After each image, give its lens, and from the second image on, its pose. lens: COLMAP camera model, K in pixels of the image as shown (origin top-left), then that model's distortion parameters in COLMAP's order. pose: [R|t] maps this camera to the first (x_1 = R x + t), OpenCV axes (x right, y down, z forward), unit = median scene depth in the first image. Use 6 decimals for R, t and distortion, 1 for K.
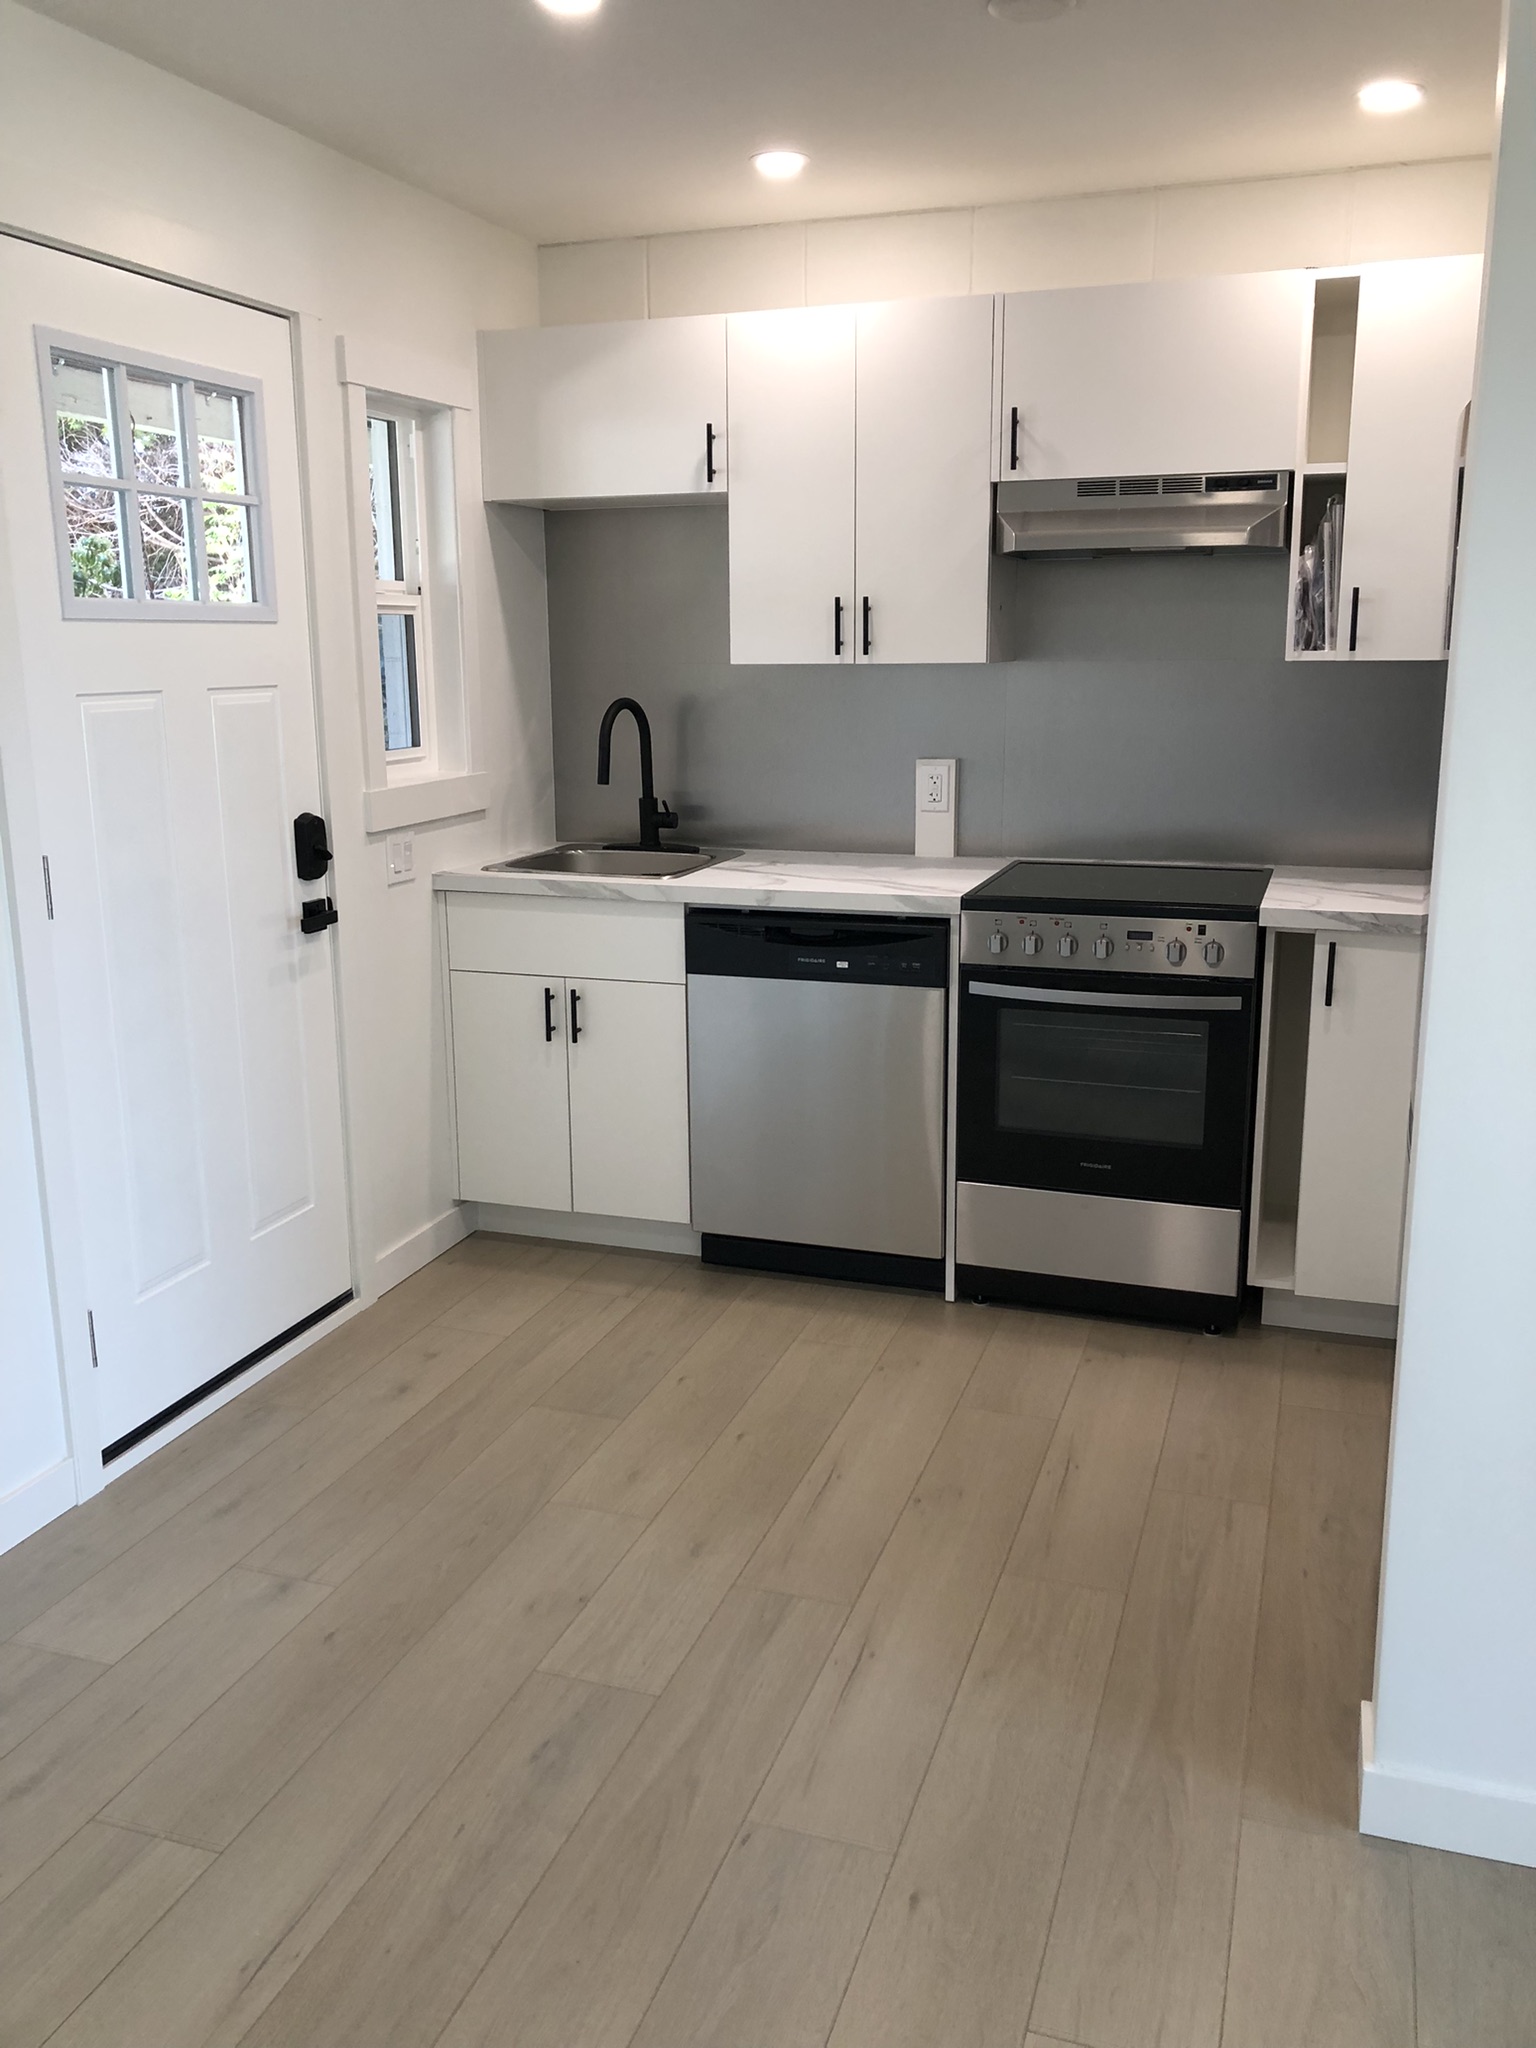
lens RADIAL K [[1662.8, 0, 768.0], [0, 1662.8, 1024.0], [0, 0, 1]] dist [0.051052, -0.093098]
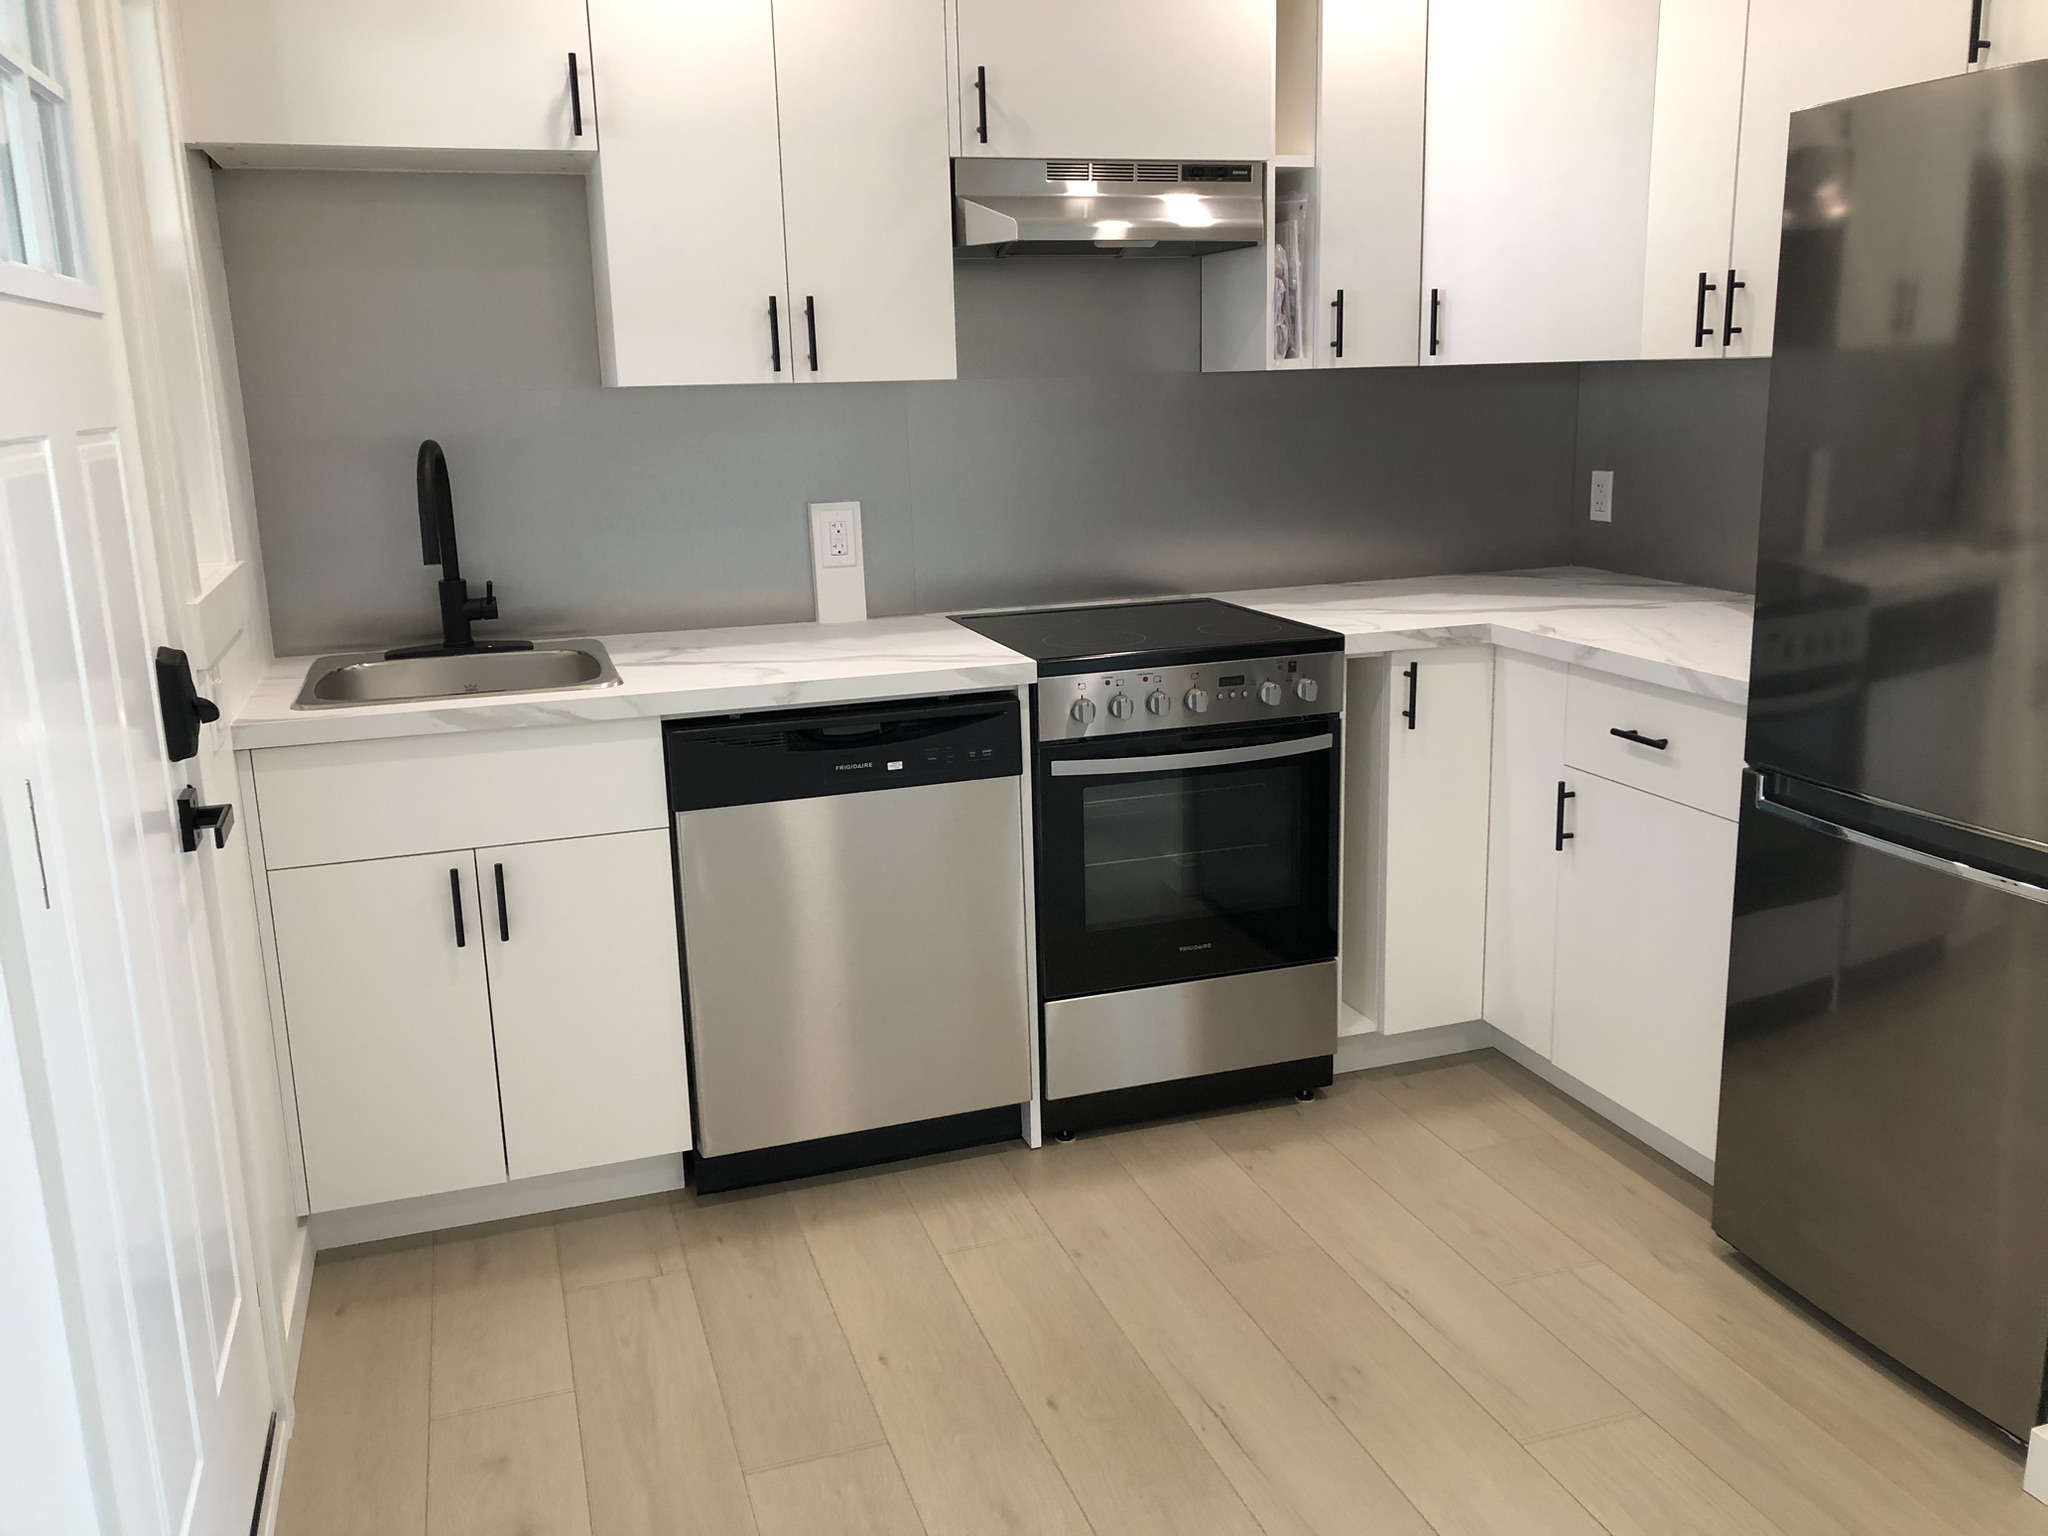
lens RADIAL K [[1690.0, 0, 1024.0], [0, 1690.0, 768.0], [0, 0, 1]] dist [0.055812, -0.086550]
pose [[0.790915, -0.152733, 0.592559, -0.367616], [0.155224, 0.986753, 0.047153, -0.061160], [-0.591911, 0.054685, 0.804146, 0.318313]]
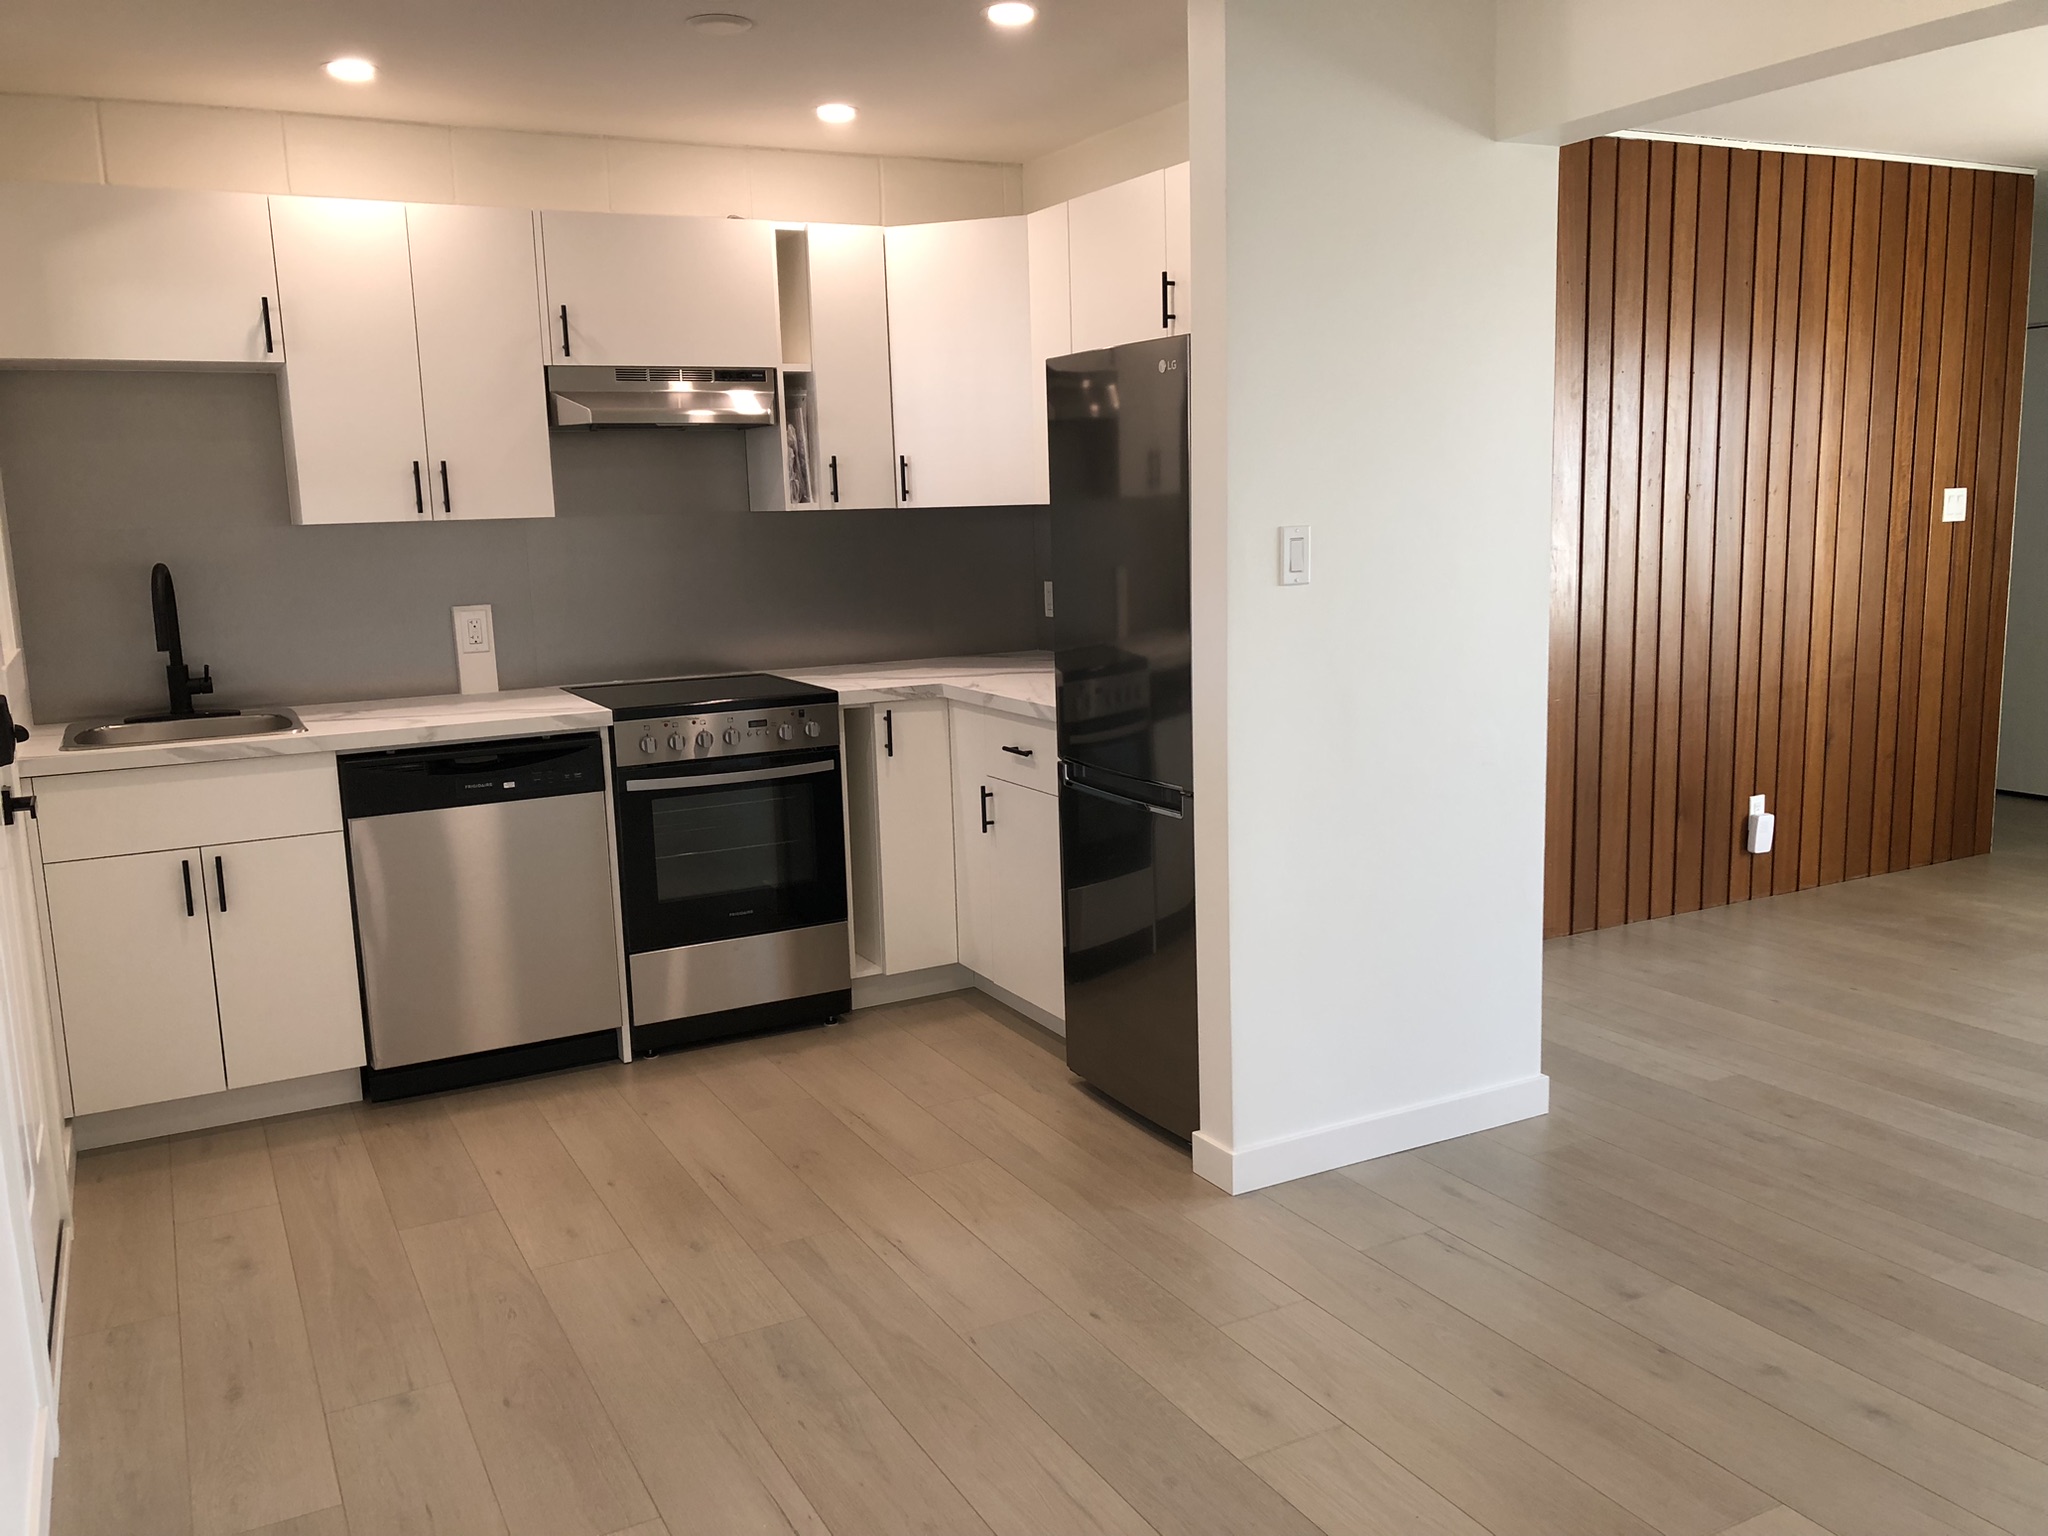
lens RADIAL K [[1692.1, 0, 1034.8], [0, 1692.1, 792.8], [0, 0, 1]] dist [0.018258, -0.013842]
pose [[0.681084, -0.140419, 0.718615, -0.519745], [0.185024, 0.982593, 0.016640, 0.015376], [-0.708442, 0.121628, 0.695209, -0.038316]]
